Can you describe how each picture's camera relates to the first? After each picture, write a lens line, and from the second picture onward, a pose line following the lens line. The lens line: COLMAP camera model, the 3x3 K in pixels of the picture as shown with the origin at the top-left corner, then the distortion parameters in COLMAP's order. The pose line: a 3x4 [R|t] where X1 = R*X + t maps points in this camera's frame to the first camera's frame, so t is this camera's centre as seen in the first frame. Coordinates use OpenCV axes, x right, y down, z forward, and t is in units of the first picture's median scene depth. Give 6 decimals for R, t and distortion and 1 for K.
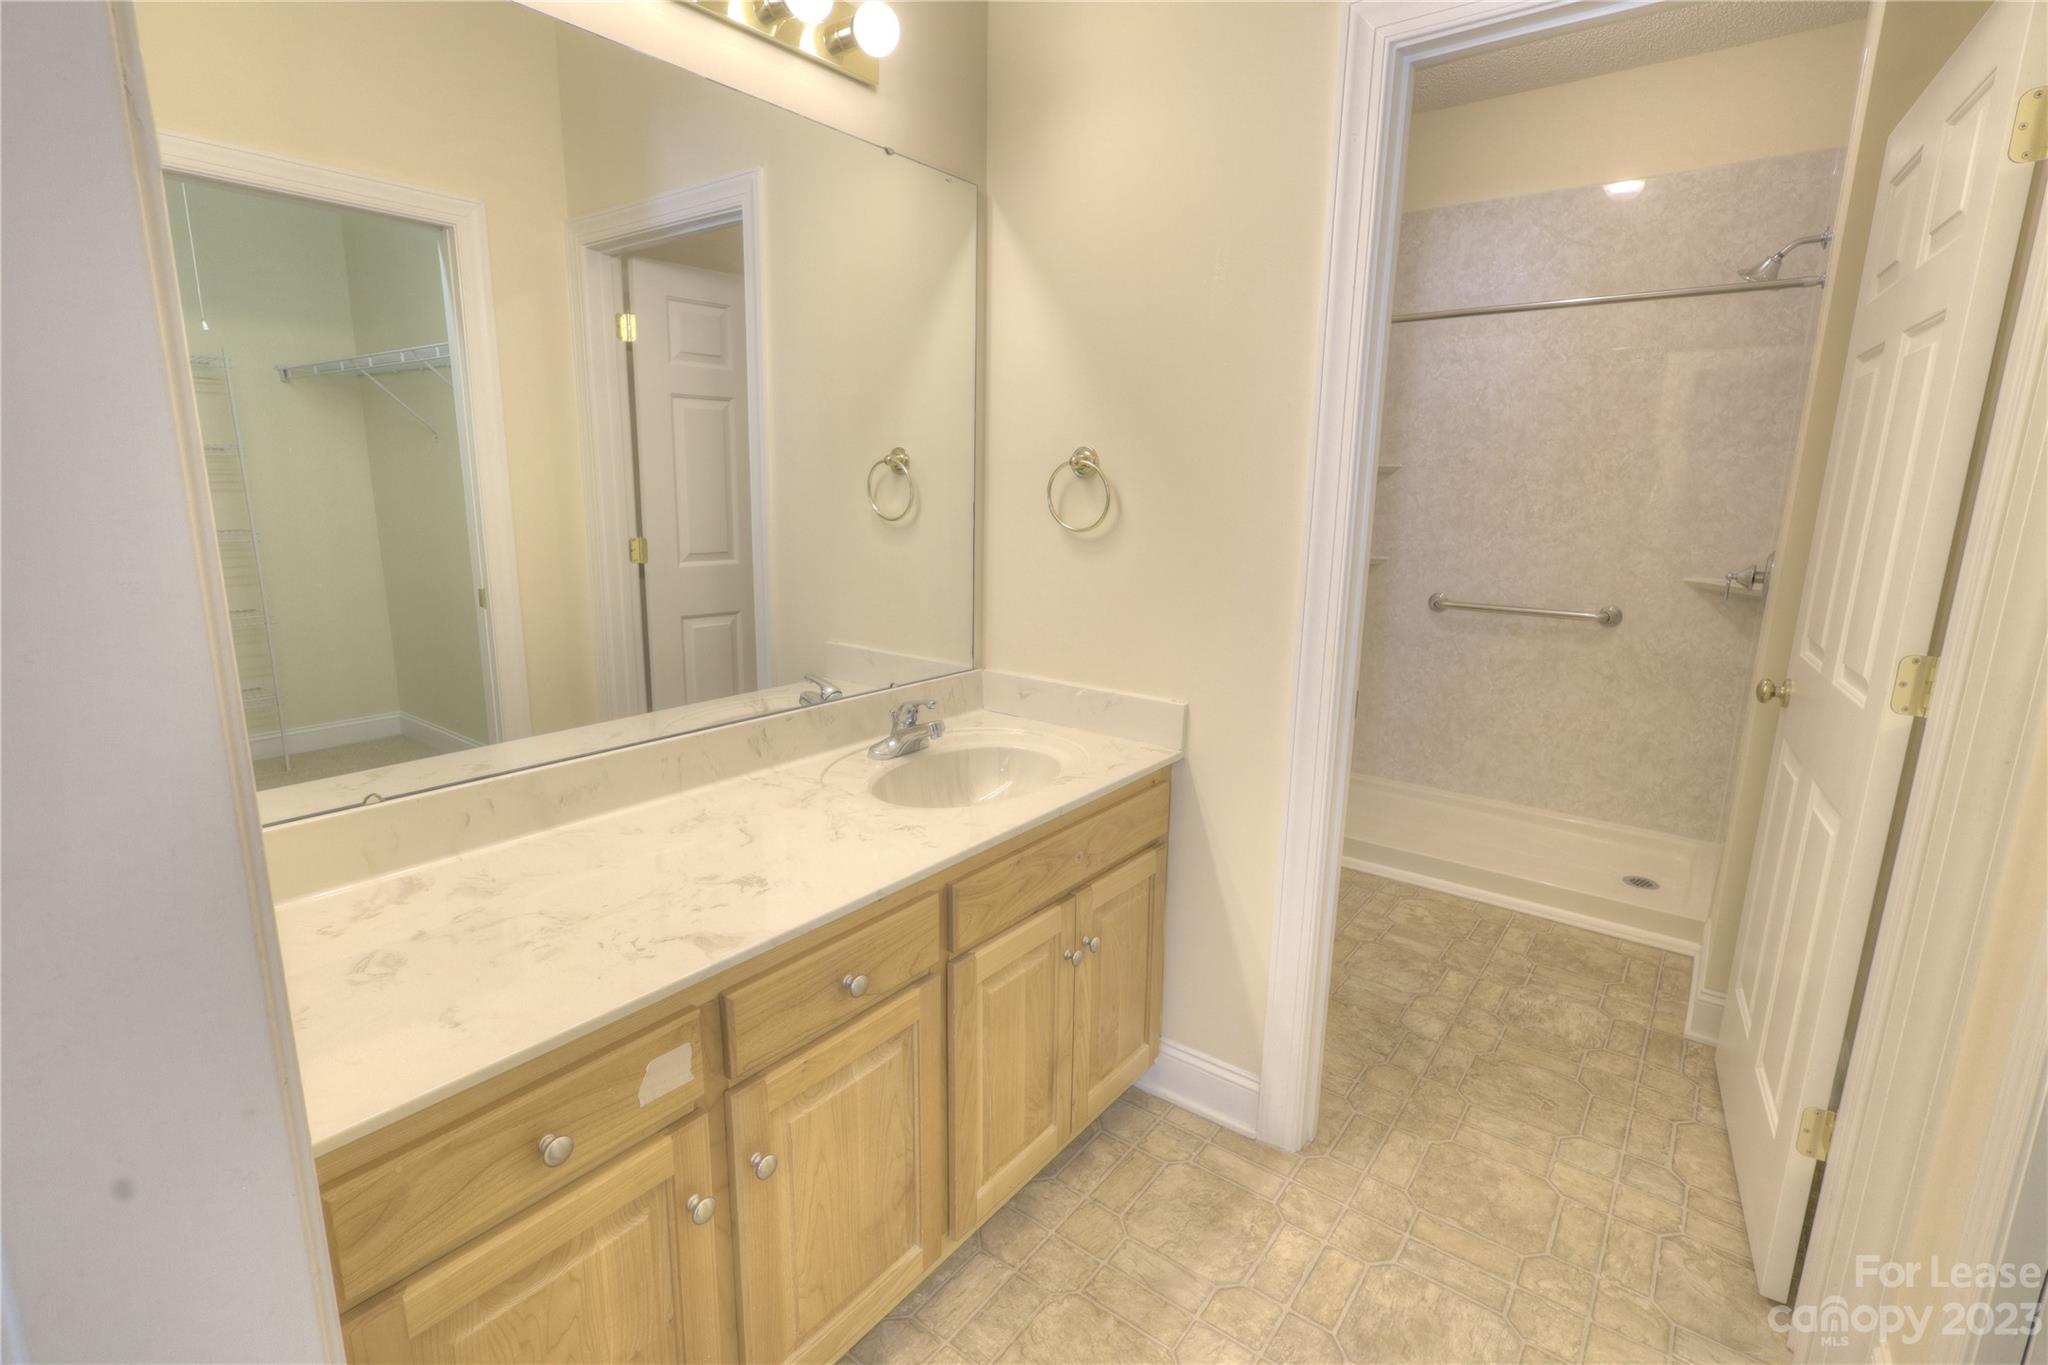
lens RADIAL K [[946.4, 0, 1024.0], [0, 946.4, 682.5], [0, 0, 1]] dist [0.001465, -0.000131]
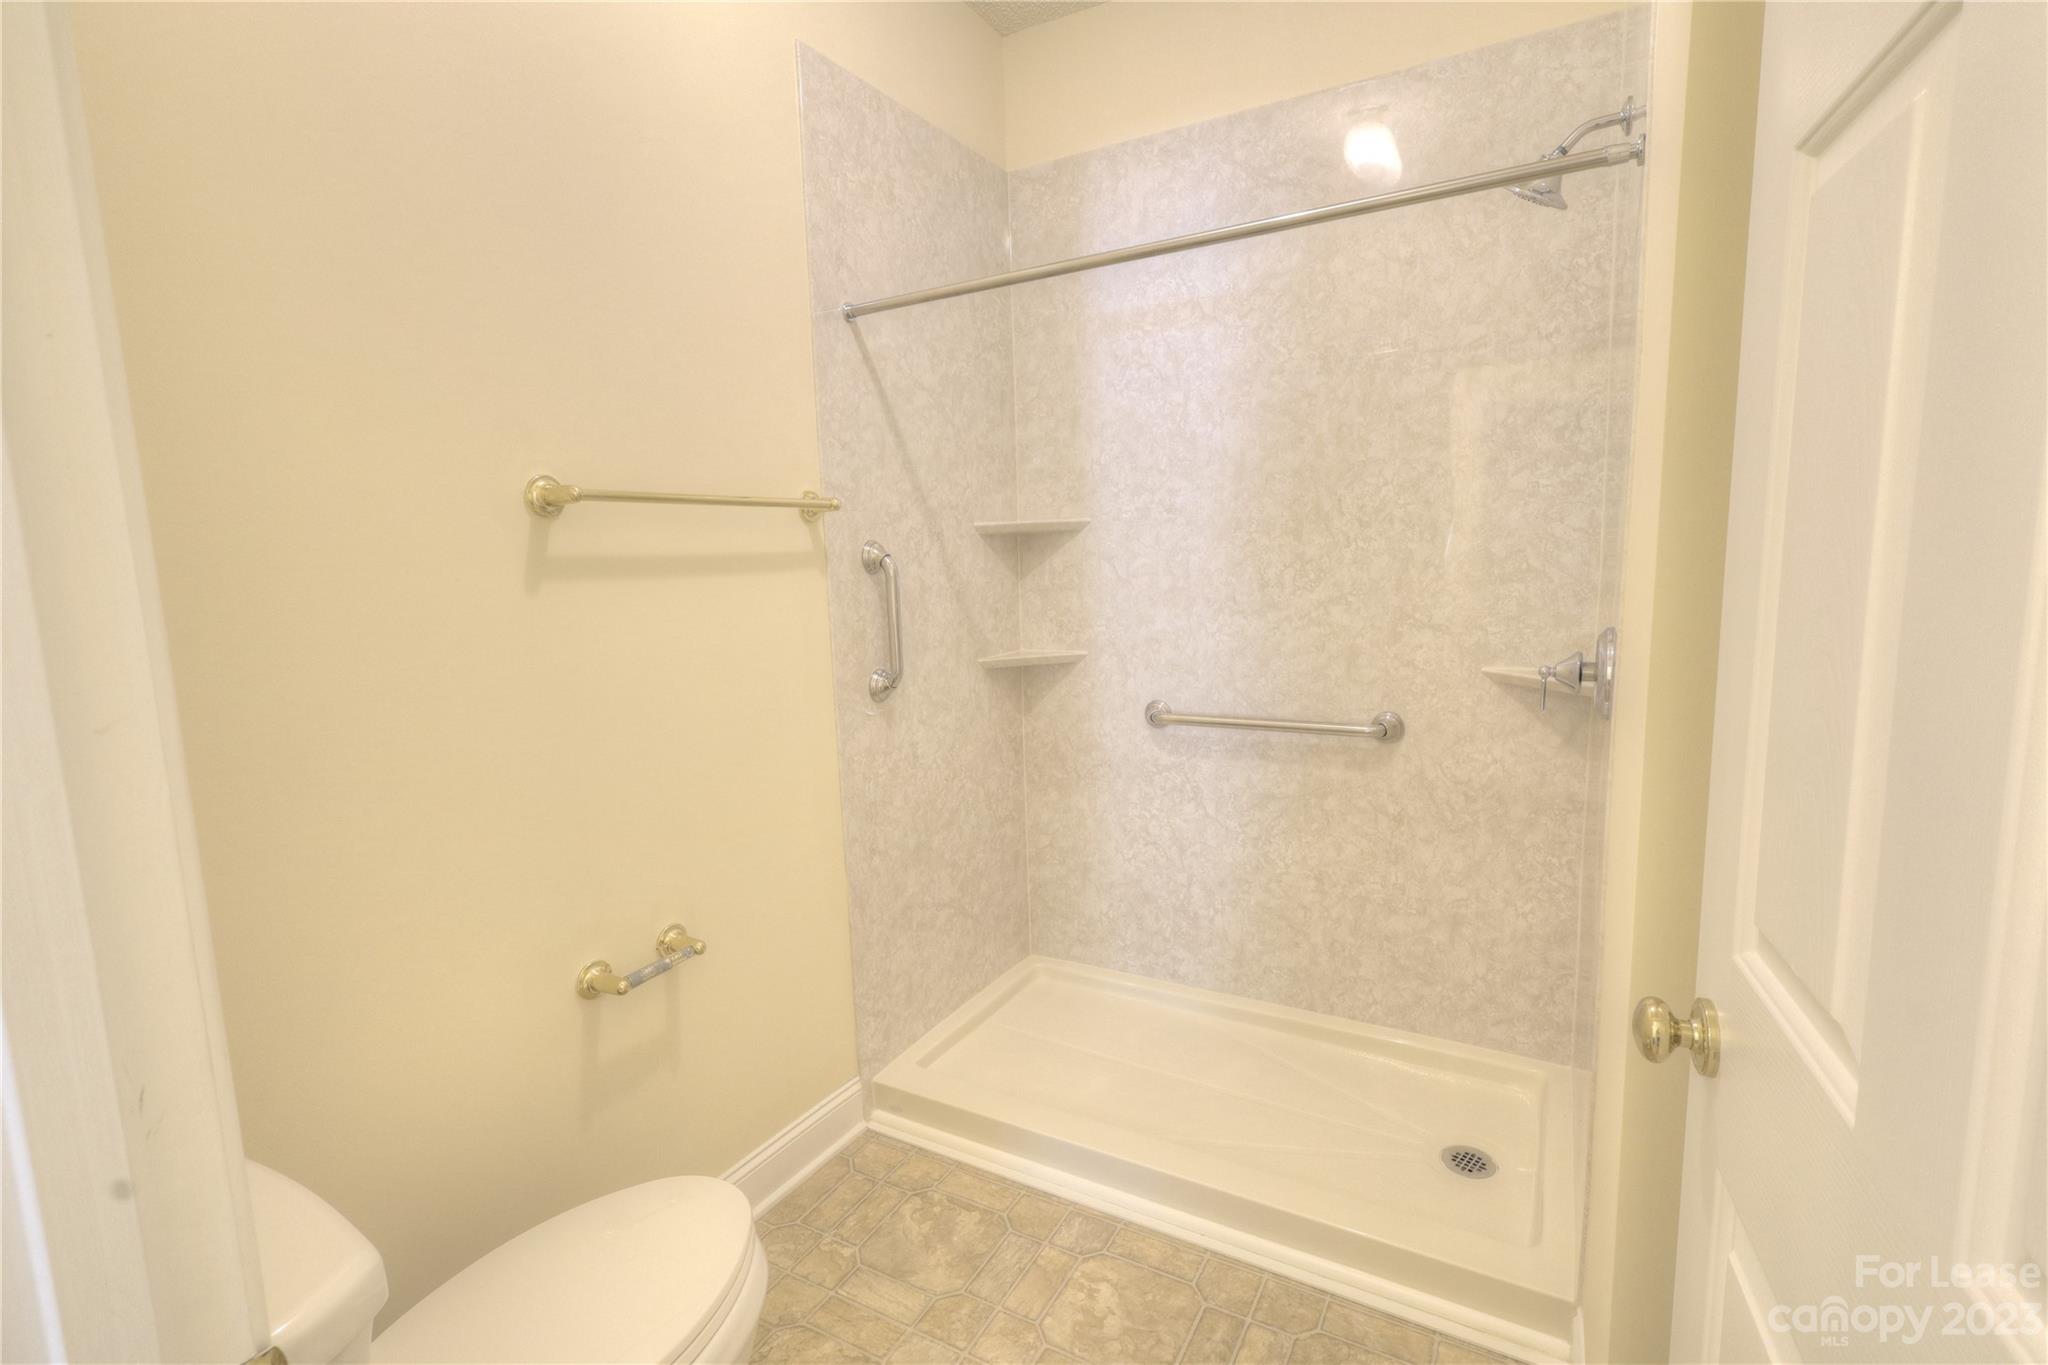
lens RADIAL K [[937.1, 0, 1031.1], [0, 937.1, 679.2], [0, 0, 1]] dist [-0.002337, 0.009045]
pose [[0.989706, -0.060561, 0.129673, 0.286093], [0.070654, 0.994700, -0.074701, -0.072116], [-0.124462, 0.083094, 0.988739, 0.374777]]
